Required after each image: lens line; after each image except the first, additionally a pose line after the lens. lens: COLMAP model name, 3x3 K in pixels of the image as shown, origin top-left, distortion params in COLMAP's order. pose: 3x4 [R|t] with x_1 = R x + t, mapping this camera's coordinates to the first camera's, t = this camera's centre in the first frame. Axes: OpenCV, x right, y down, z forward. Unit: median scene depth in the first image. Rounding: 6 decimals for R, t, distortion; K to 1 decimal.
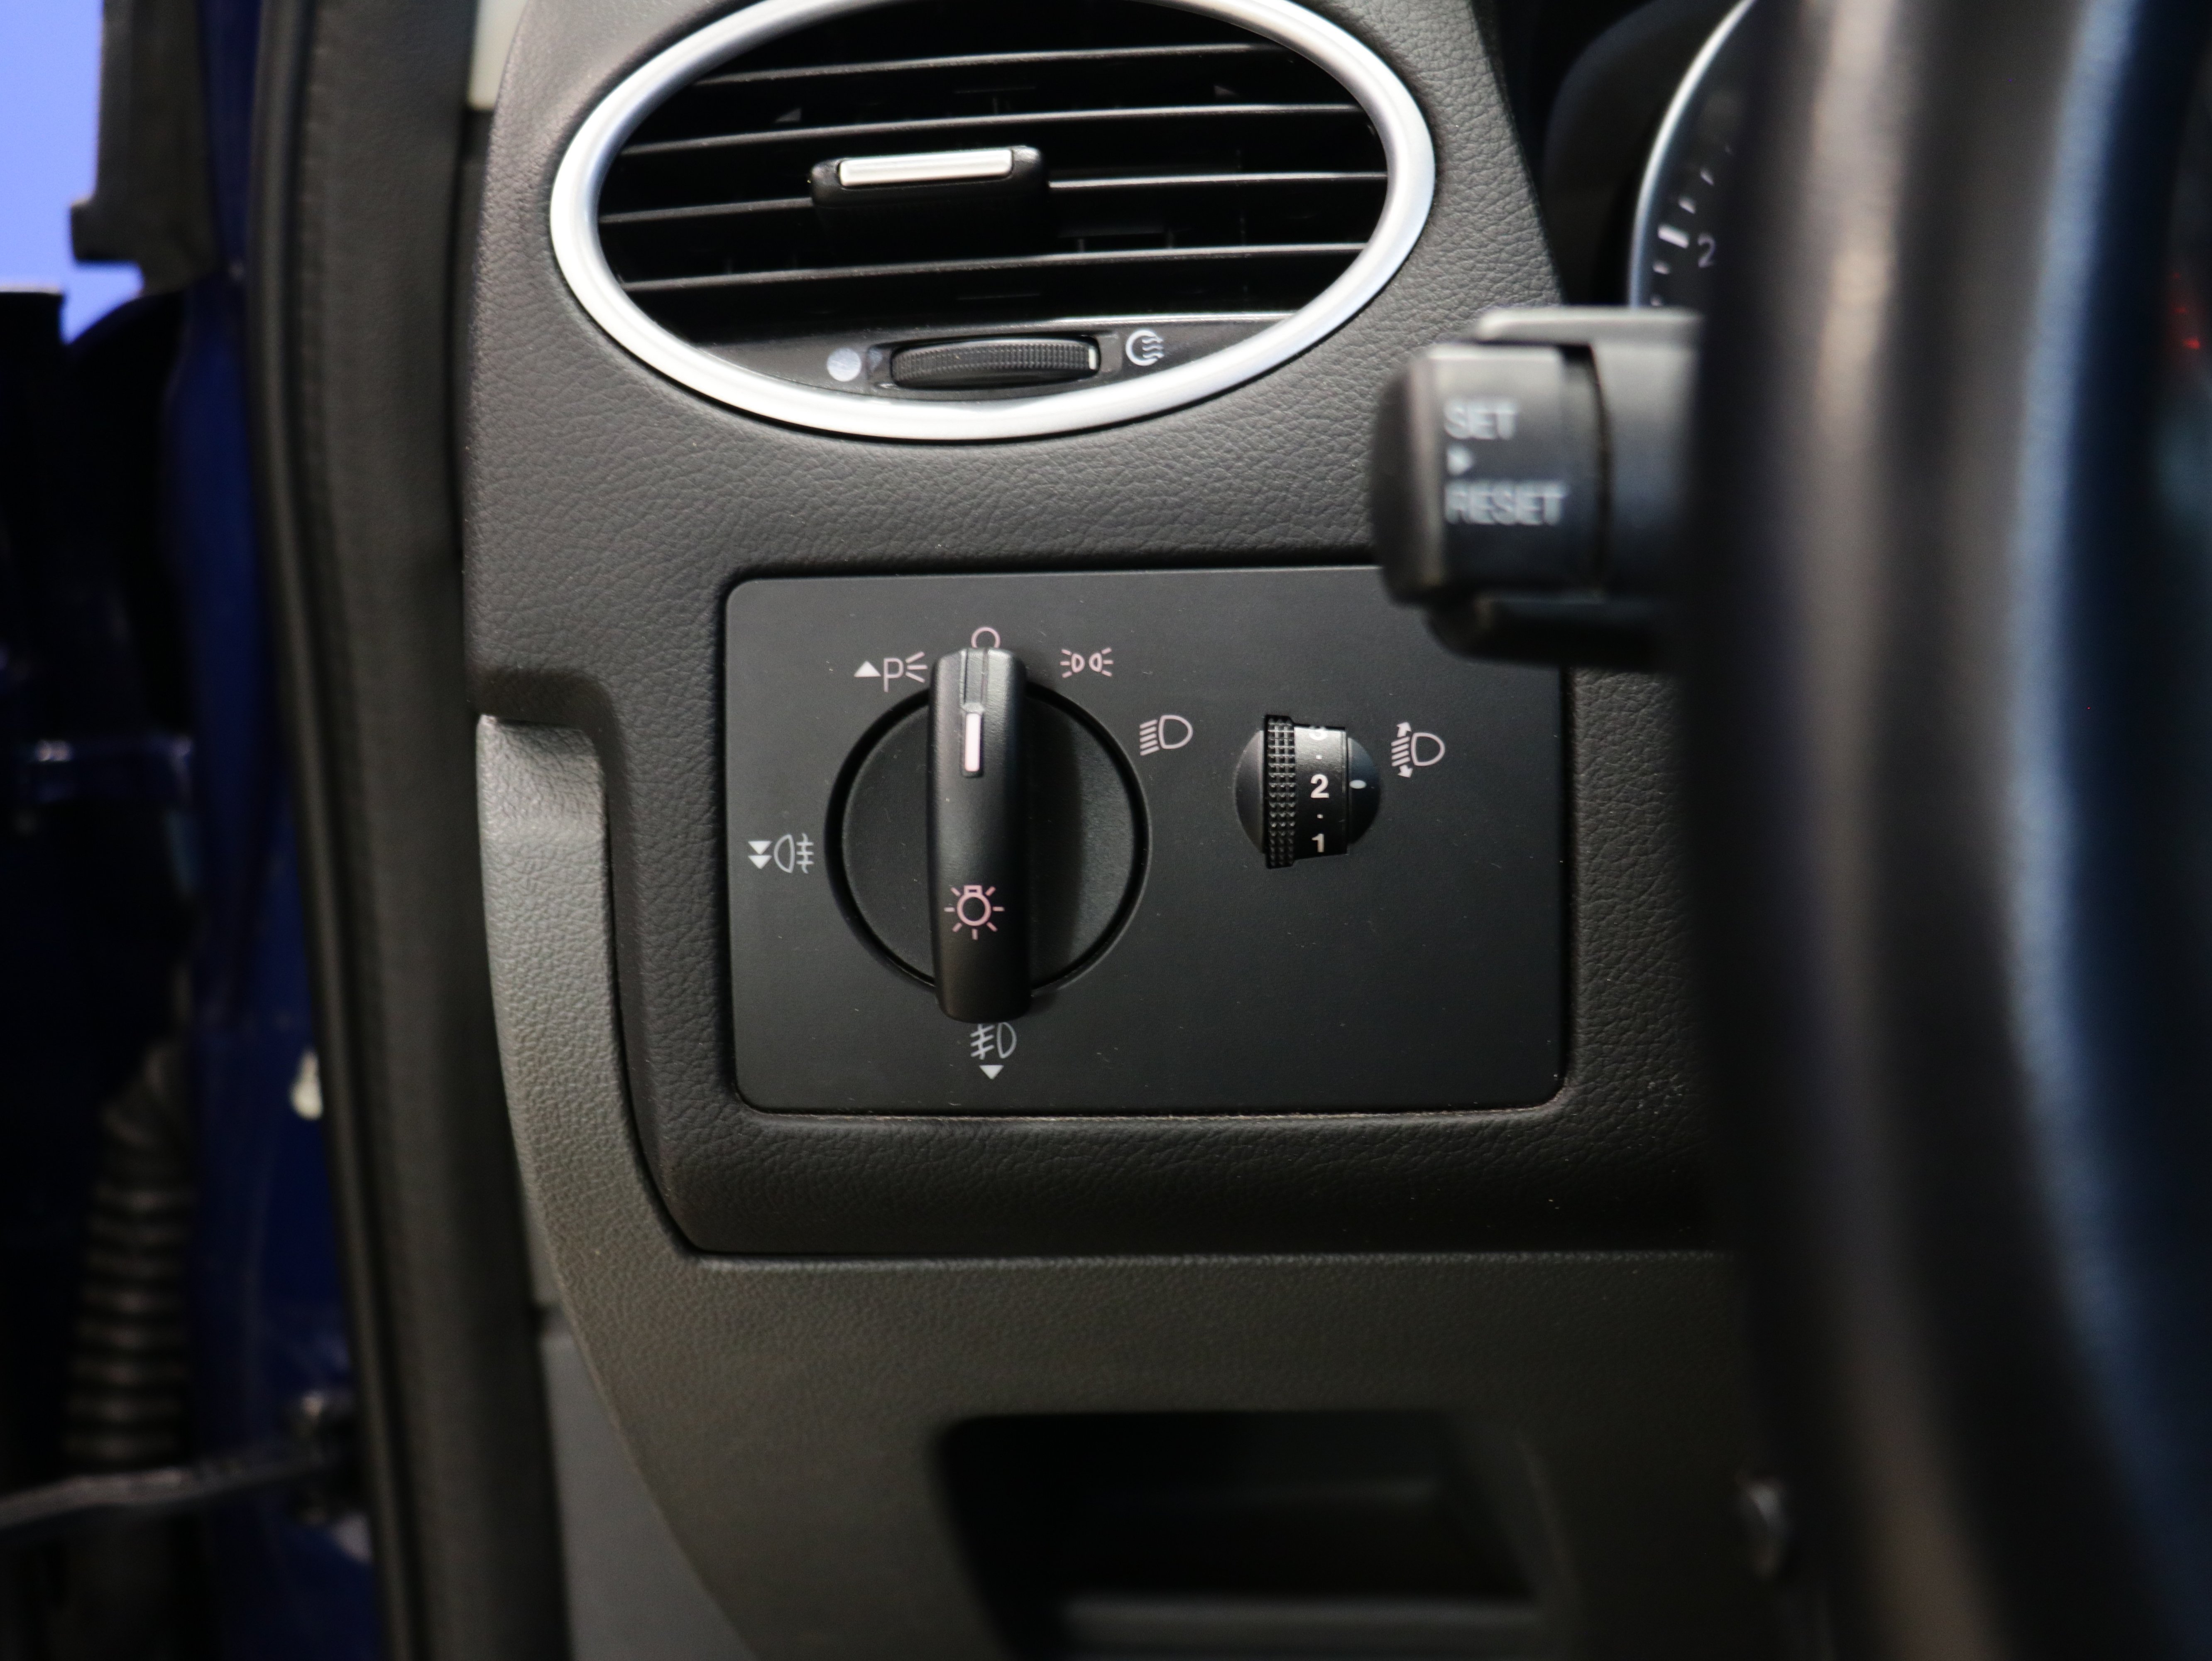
lens RADIAL K [[2570.4, 0, 1106.0], [0, 2570.4, 830.5], [0, 0, 1]] dist [-0.019814, -0.073459]
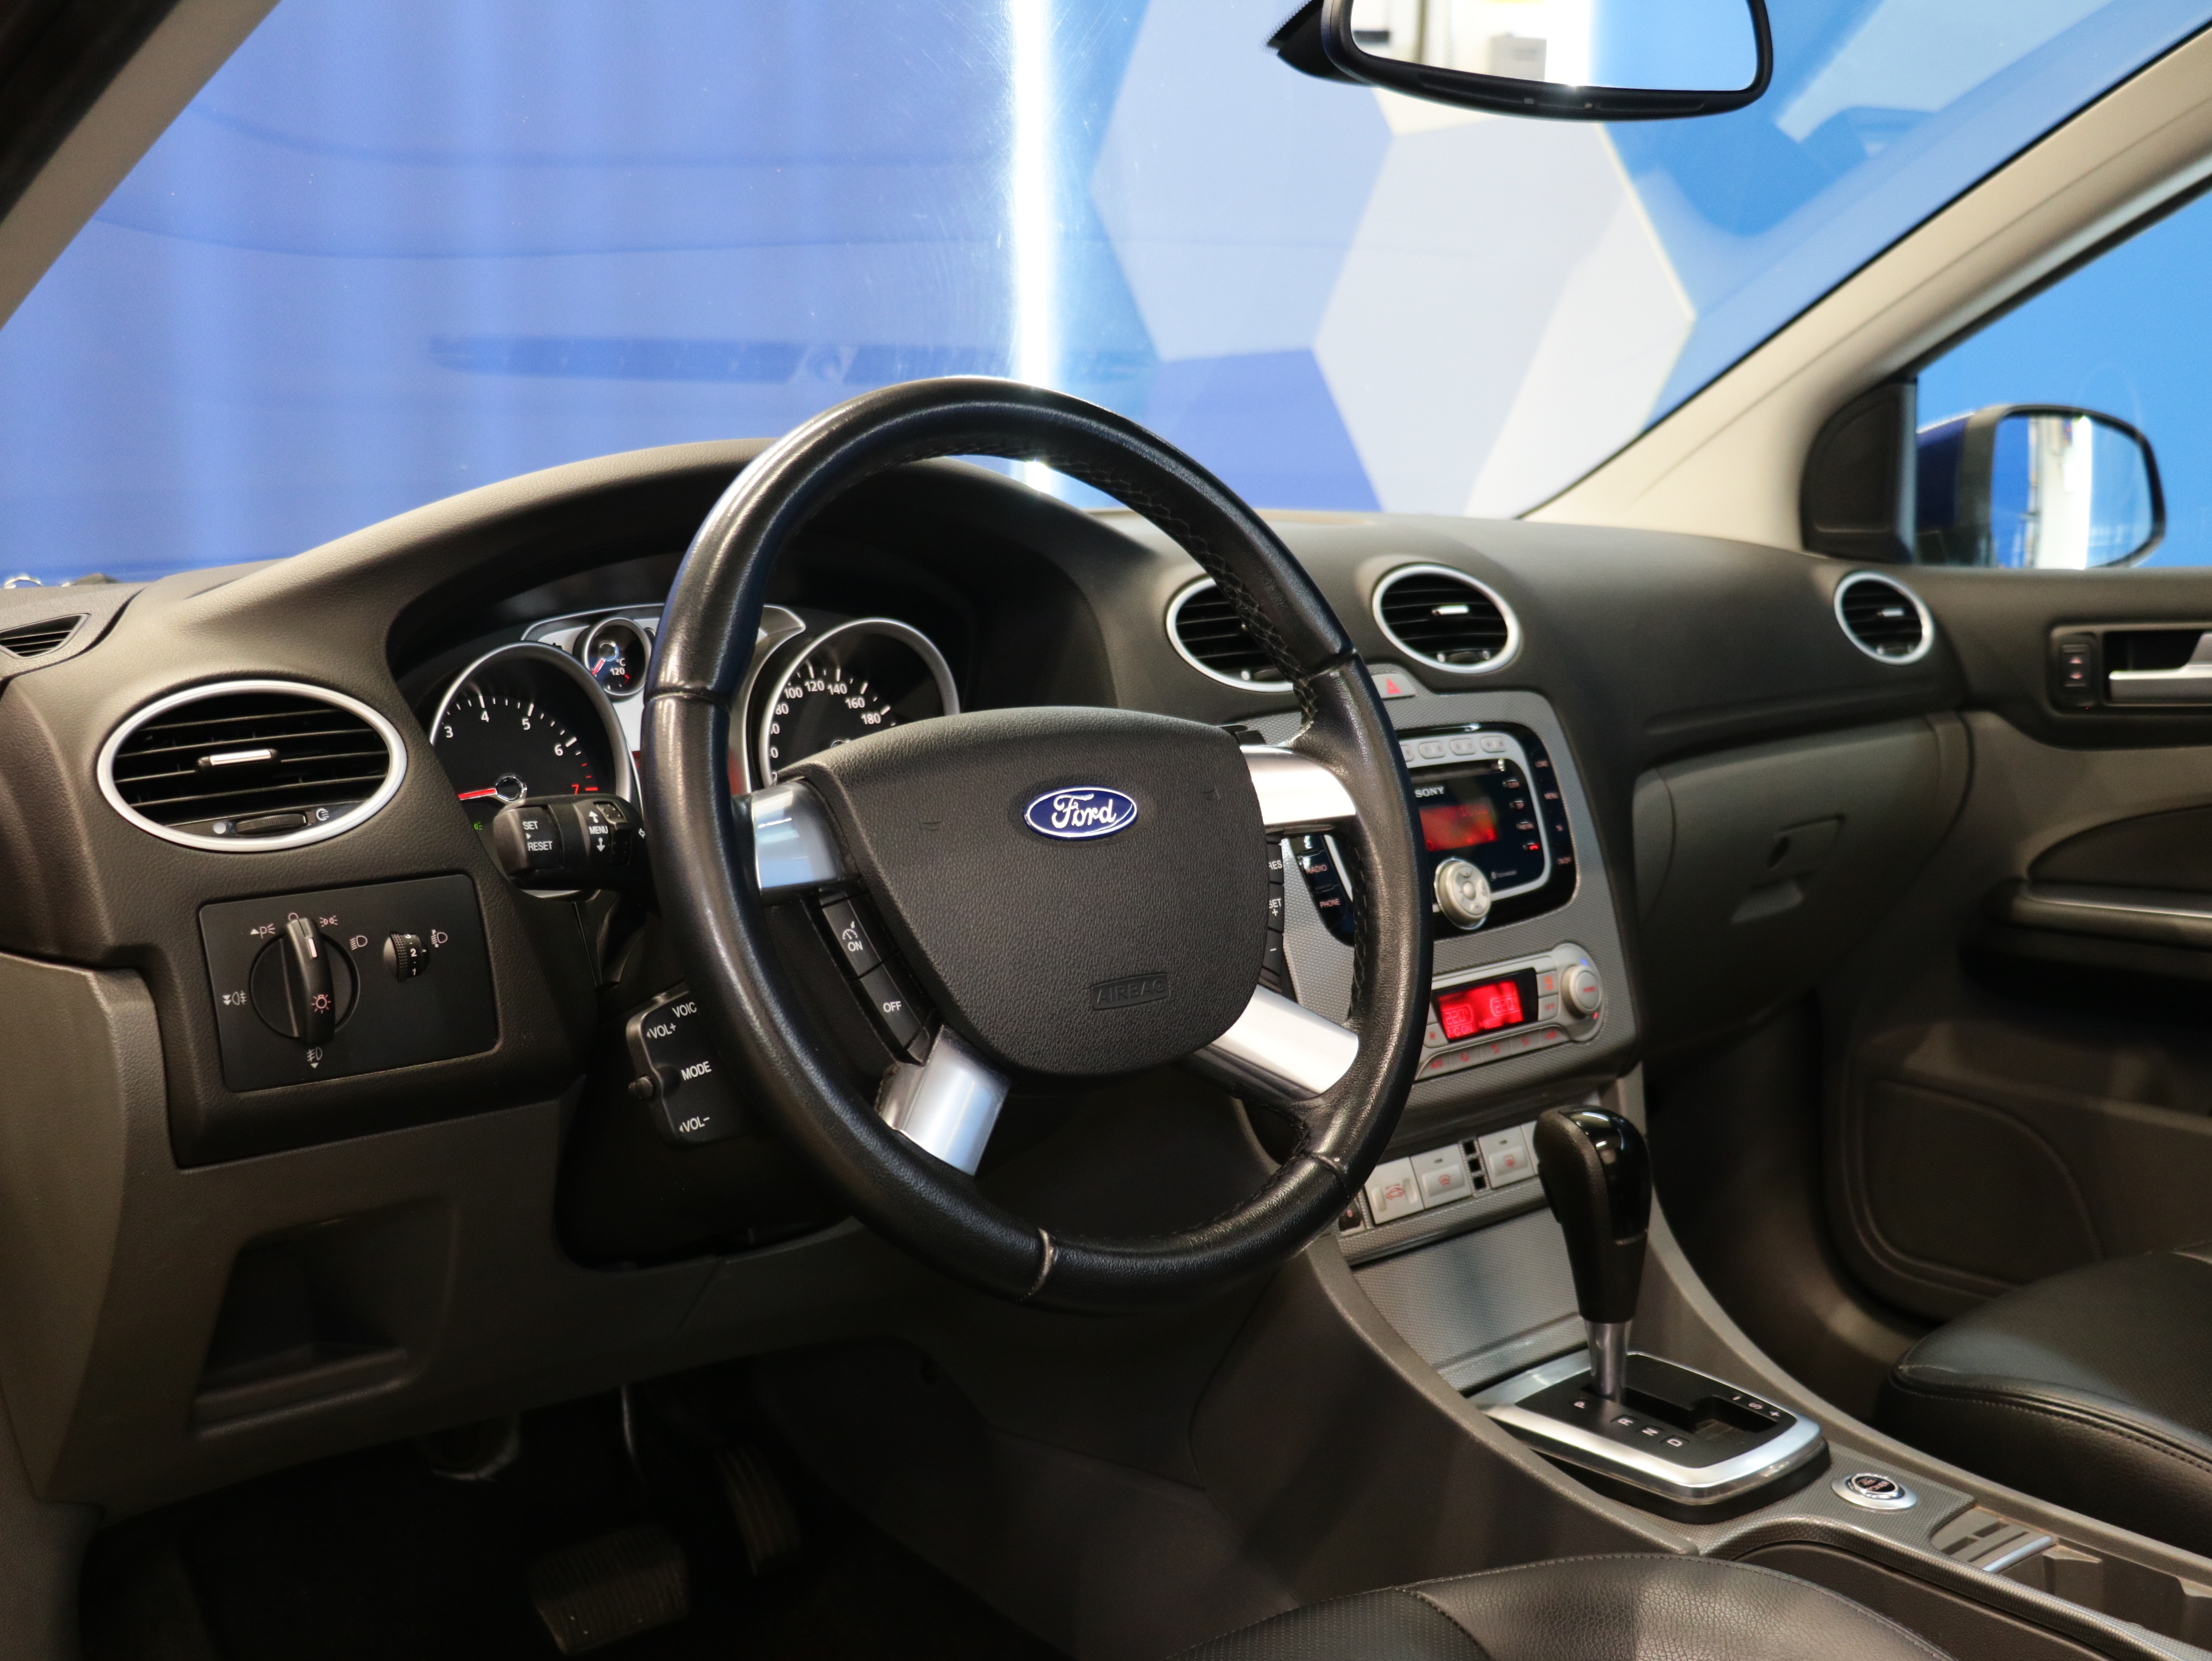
lens RADIAL K [[2501.2, 0, 1112.4], [0, 2501.2, 794.8], [0, 0, 1]] dist [-0.018394, -0.042084]
pose [[0.737677, -0.064988, 0.672019, -1.241524], [0.177860, 0.978903, -0.100571, 0.236934], [-0.651305, 0.193714, 0.733673, -1.685185]]
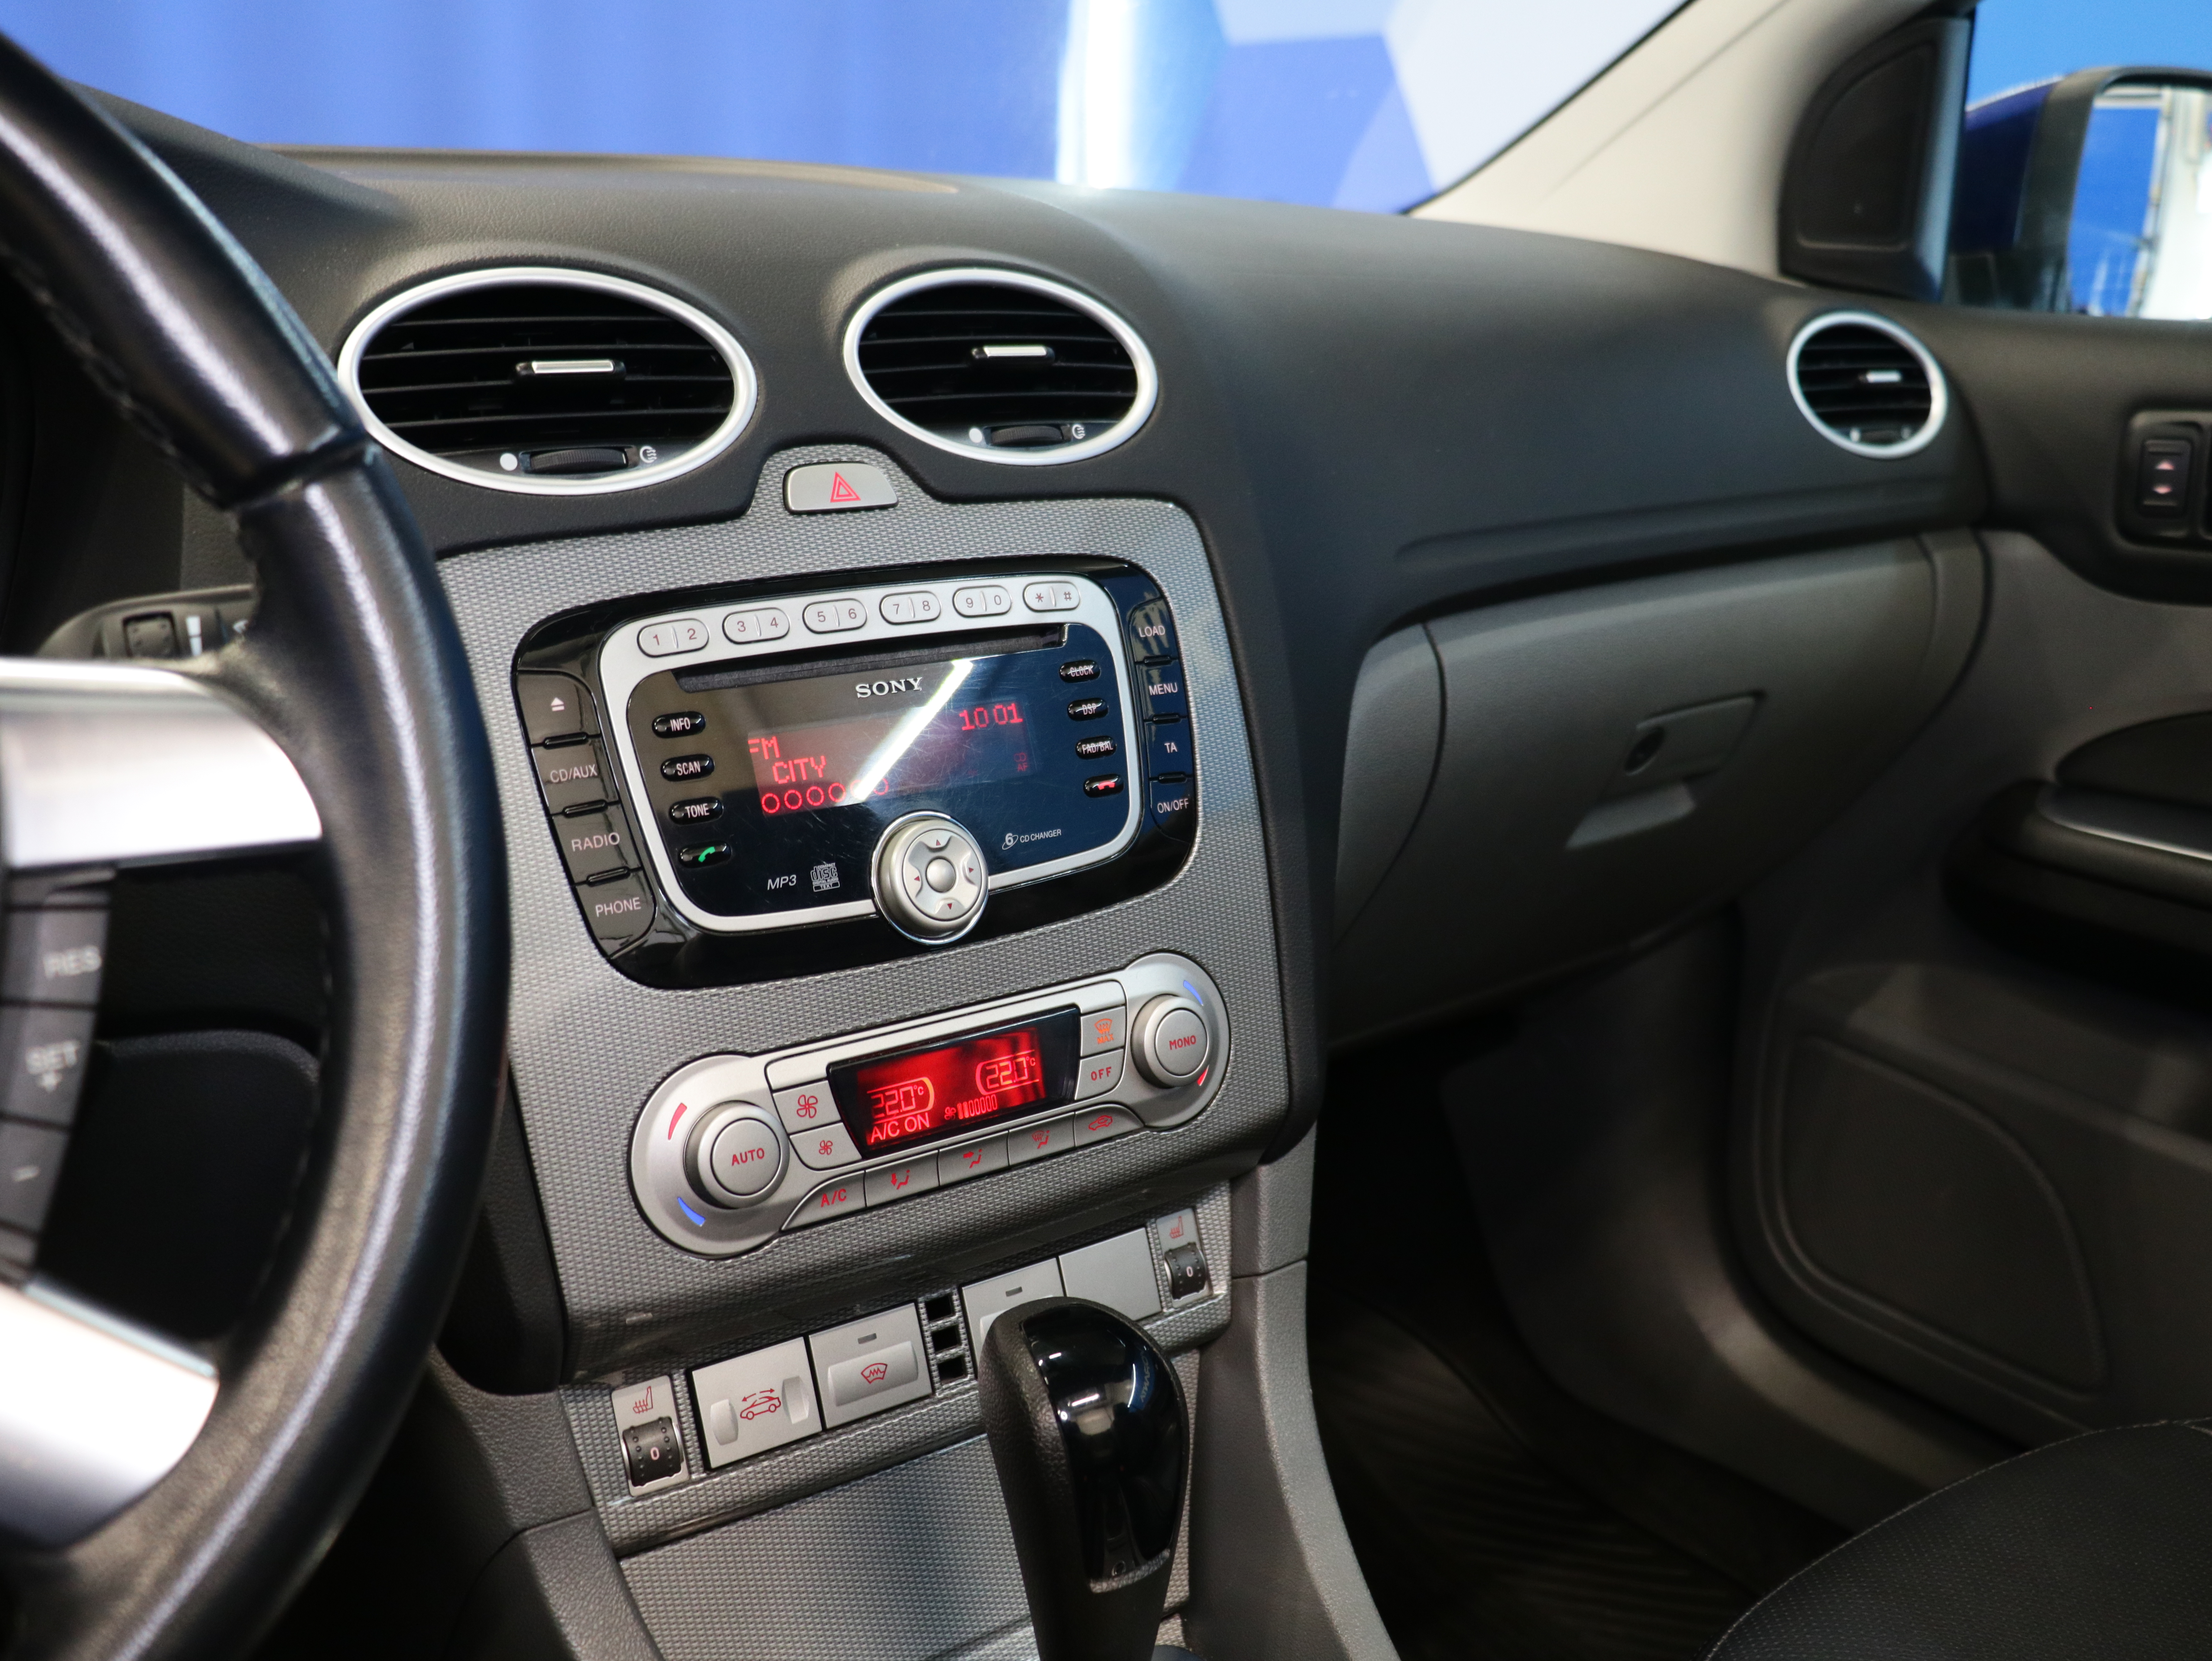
lens RADIAL K [[2221.1, 0, 1106.0], [0, 2221.1, 830.5], [0, 0, 1]] dist [-0.007629, 0.012922]
pose [[0.793752, -0.121820, 0.595917, 0.725876], [0.119605, 0.991870, 0.043451, -0.009098], [-0.596366, 0.036785, 0.801869, -0.788216]]
